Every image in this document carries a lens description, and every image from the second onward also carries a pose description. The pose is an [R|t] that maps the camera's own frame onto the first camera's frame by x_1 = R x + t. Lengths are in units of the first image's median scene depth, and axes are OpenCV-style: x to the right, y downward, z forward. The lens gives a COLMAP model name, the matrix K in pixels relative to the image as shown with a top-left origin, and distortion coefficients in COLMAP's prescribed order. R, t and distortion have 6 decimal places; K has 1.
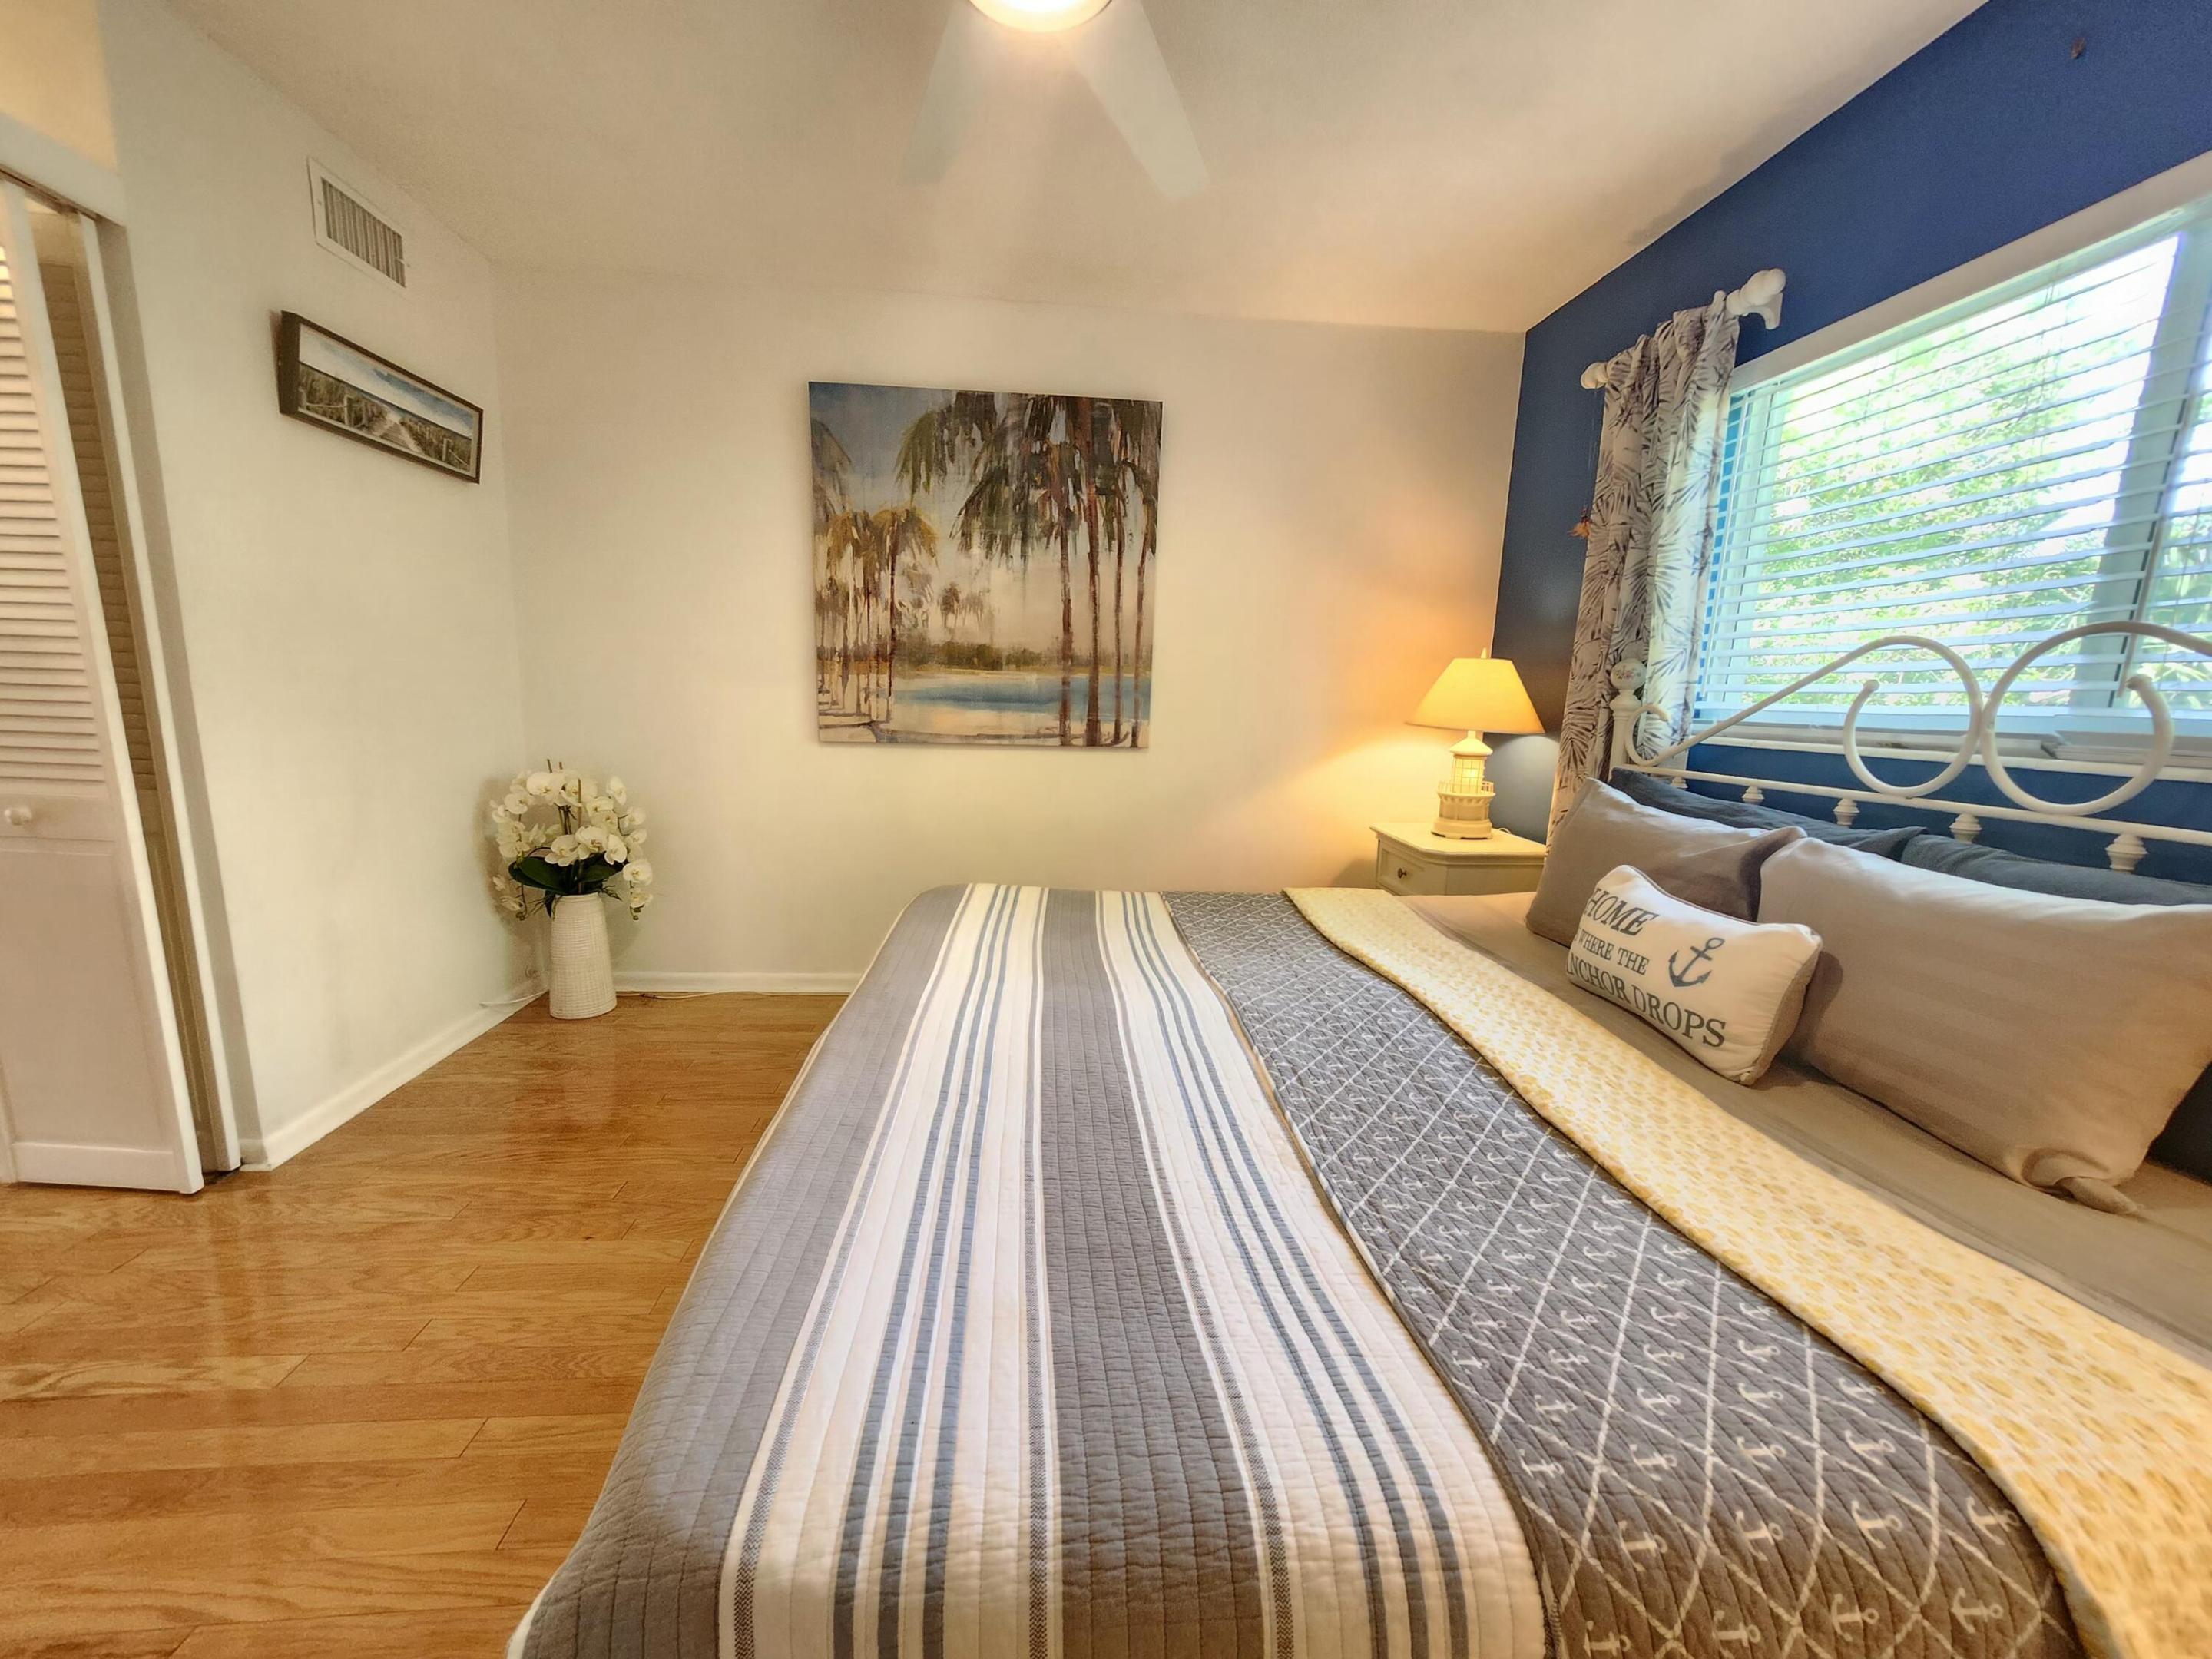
lens RADIAL K [[888.9, 0, 1106.0], [0, 888.9, 829.5], [0, 0, 1]] dist [-0.008912, 0.004208]
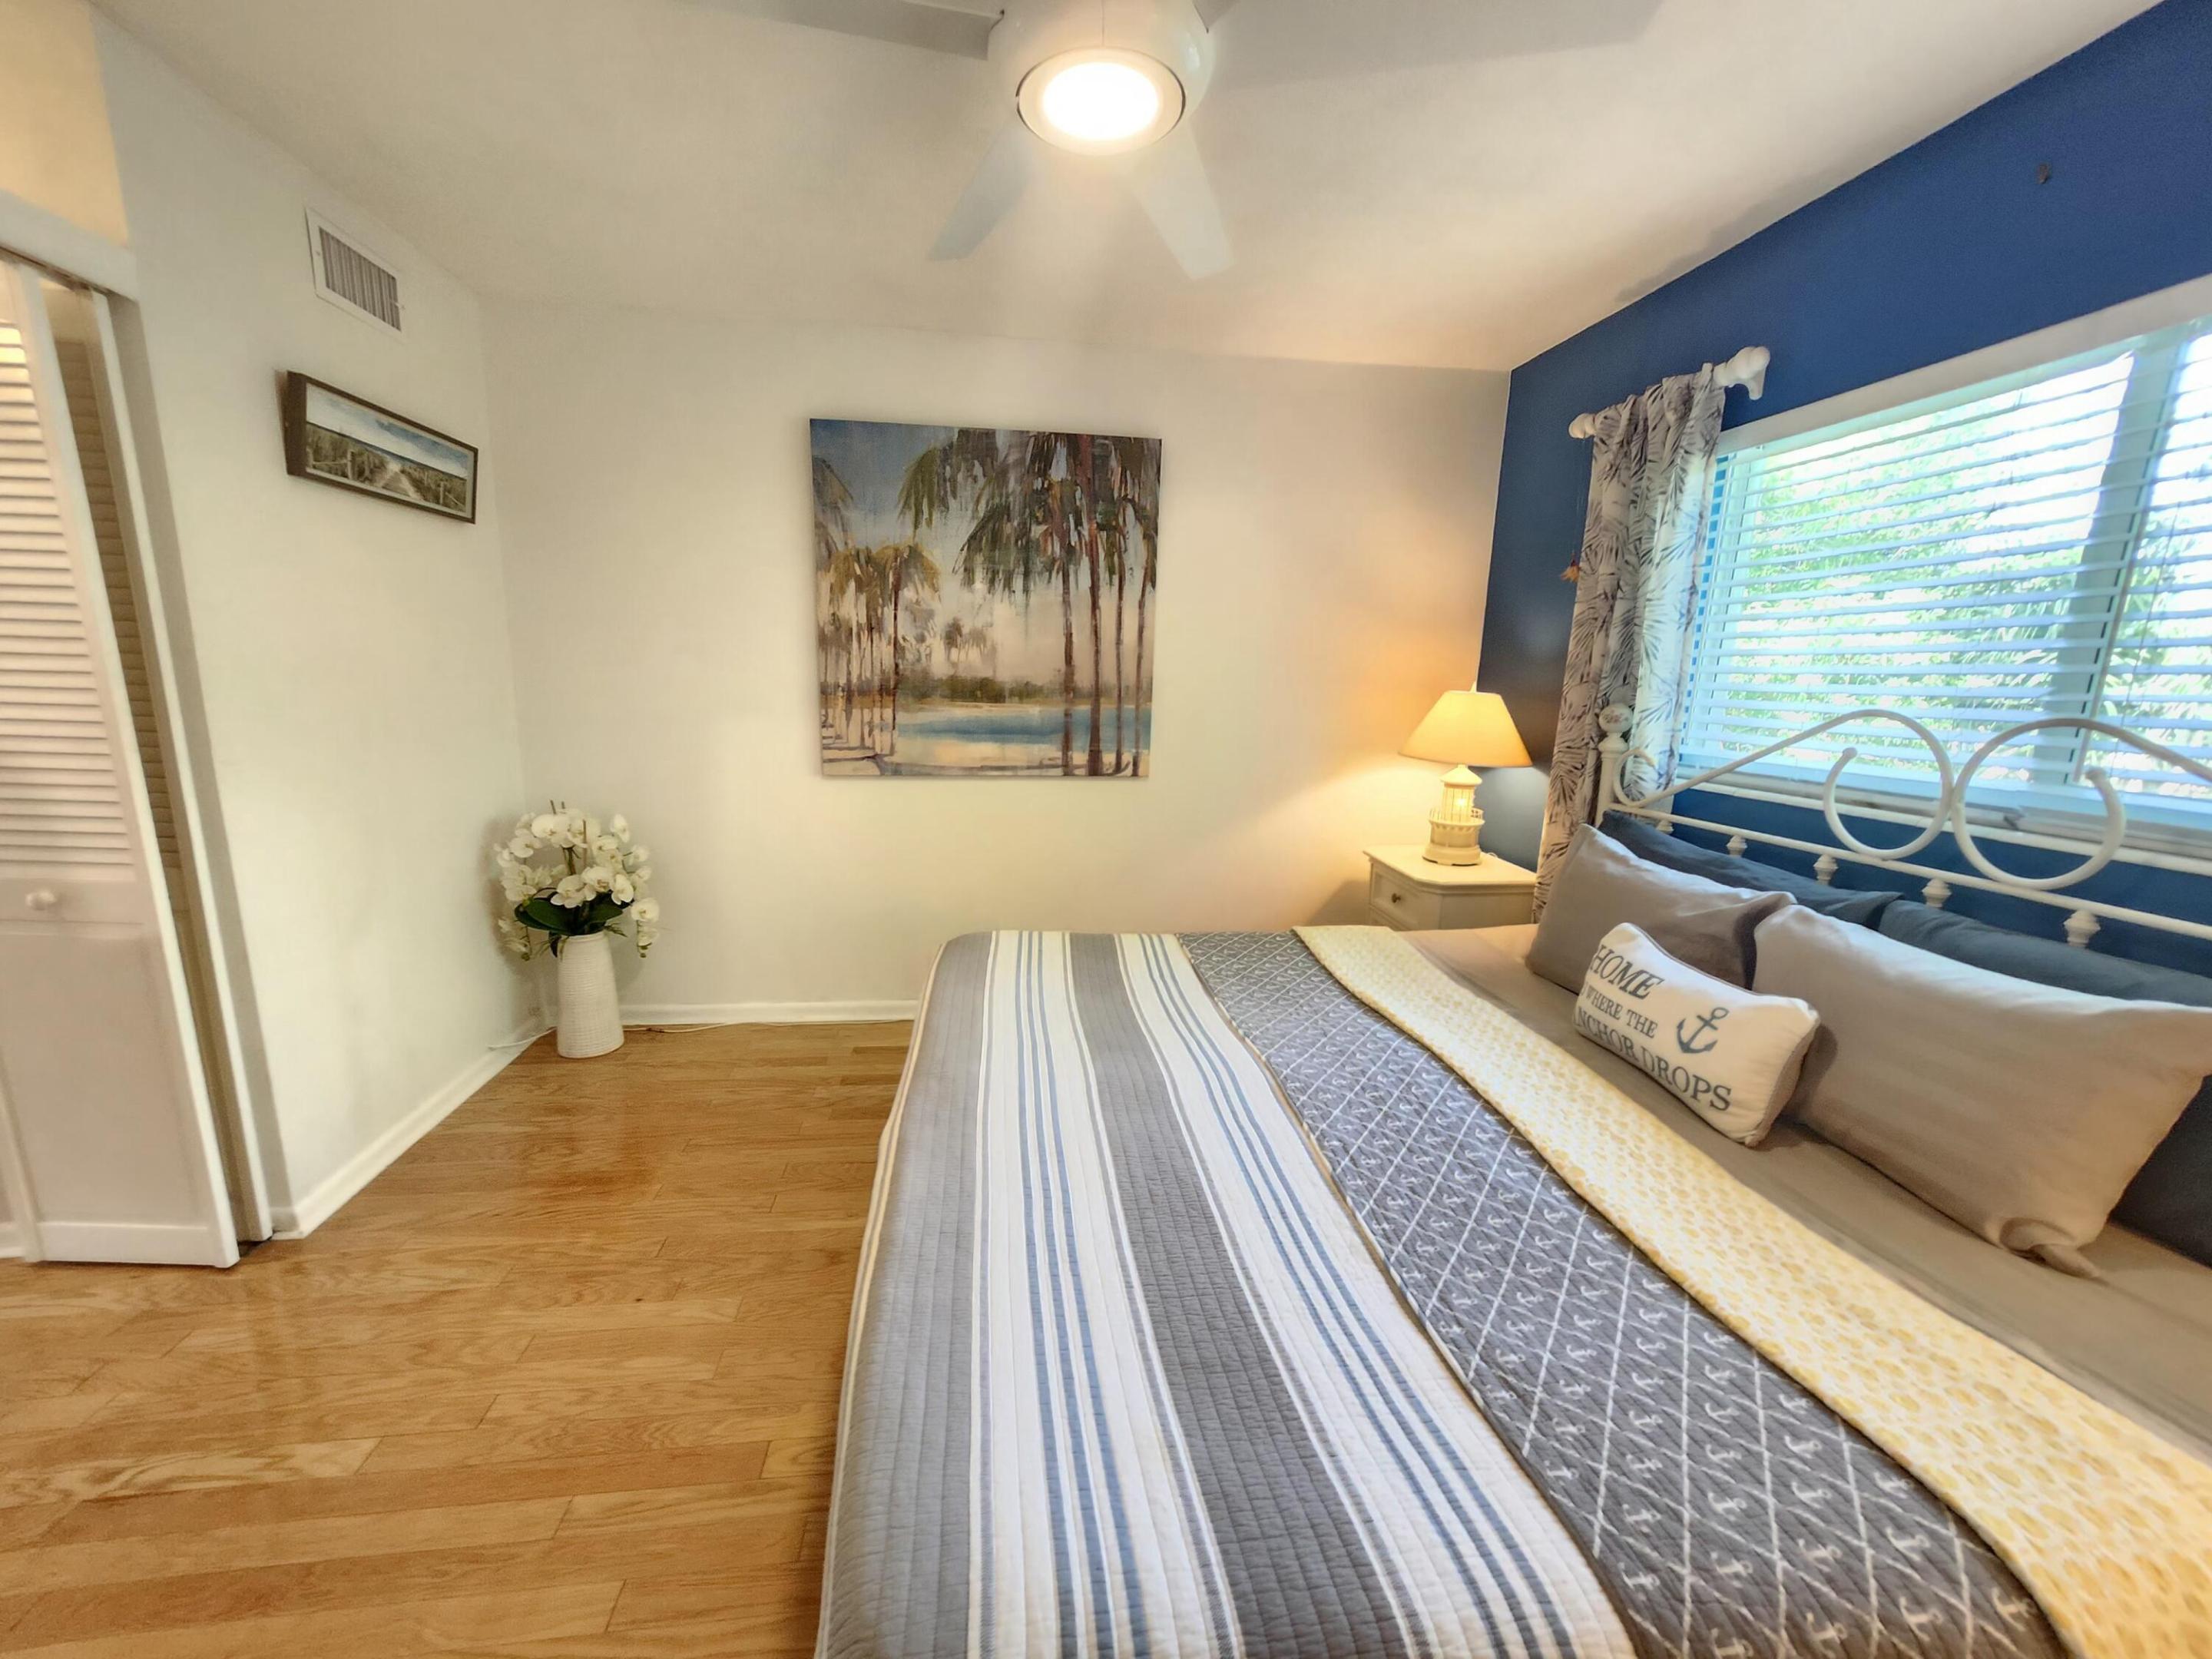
lens RADIAL K [[890.4, 0, 1105.9], [0, 890.4, 827.3], [0, 0, 1]] dist [-0.008967, 0.004312]
pose [[0.998912, -0.012816, 0.044849, -0.098582], [0.011771, 0.999655, 0.023487, -0.119878], [-0.045135, -0.022934, 0.998718, -0.042090]]
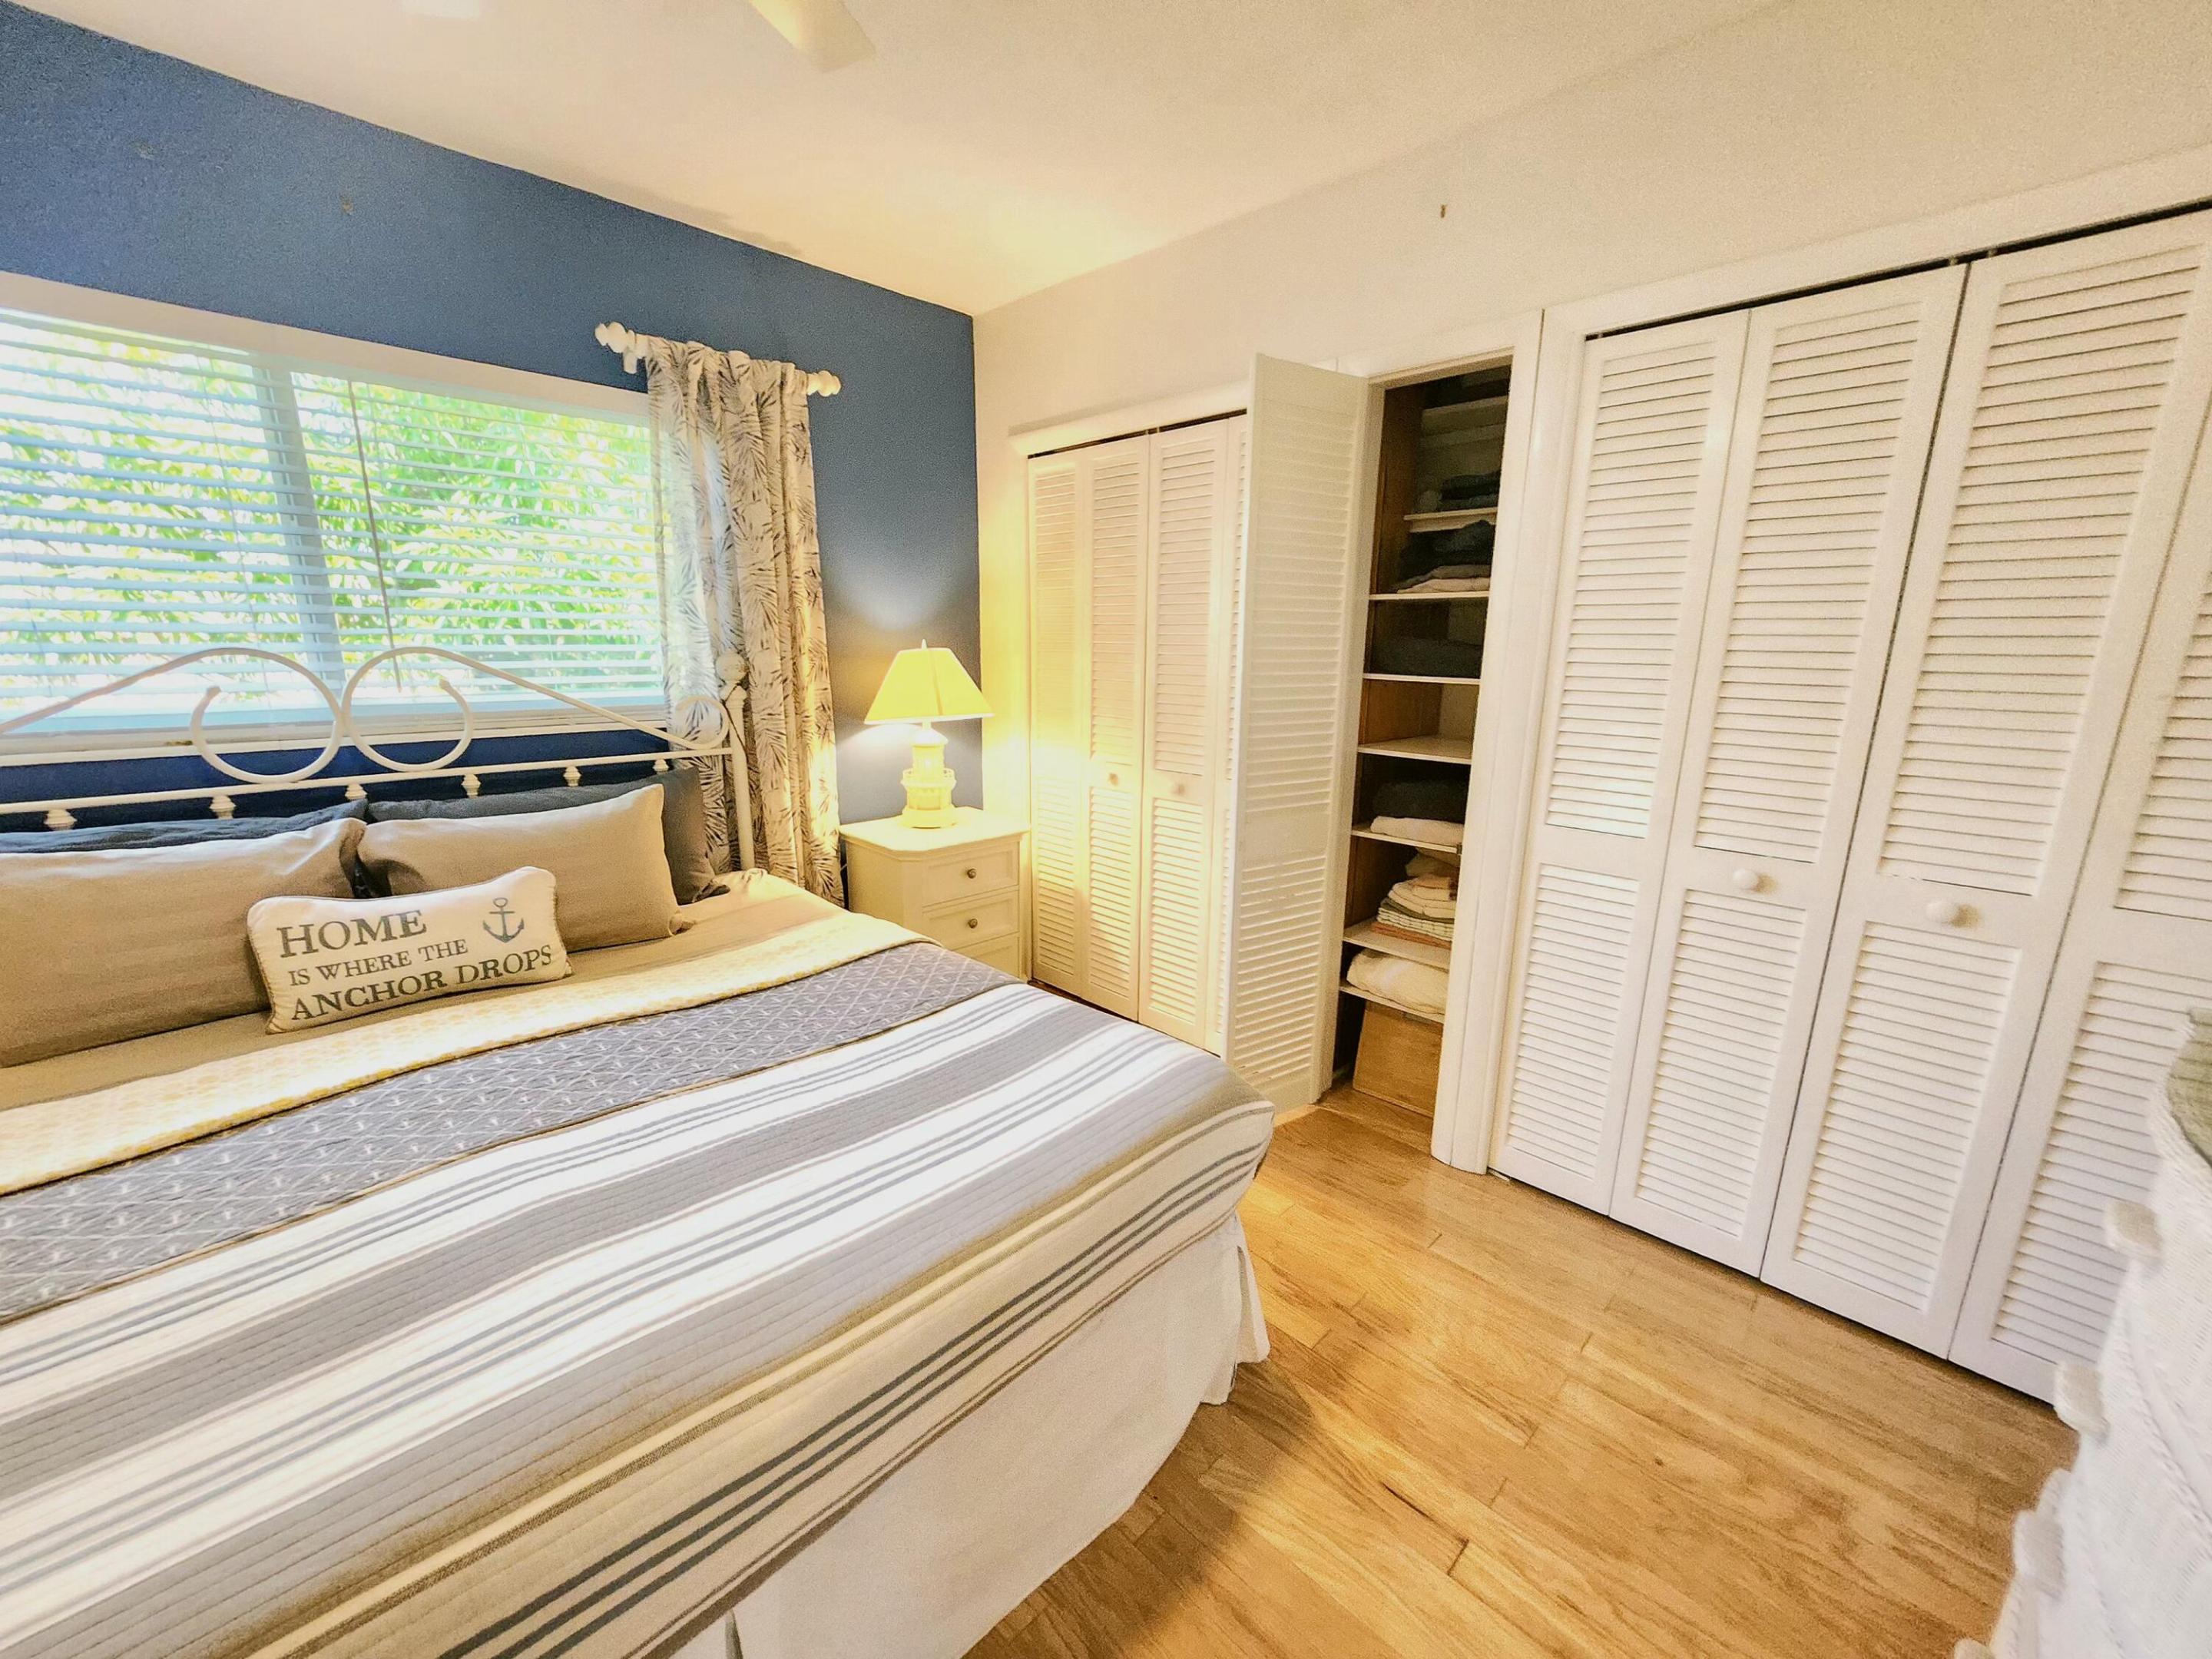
lens RADIAL K [[888.9, 0, 1106.0], [0, 888.9, 829.5], [0, 0, 1]] dist [-0.008912, 0.004208]
pose [[-0.647688, -0.193067, 0.737038, -0.753167], [0.089444, 0.941405, 0.325202, -0.286061], [-0.756637, 0.276553, -0.592468, 0.958804]]
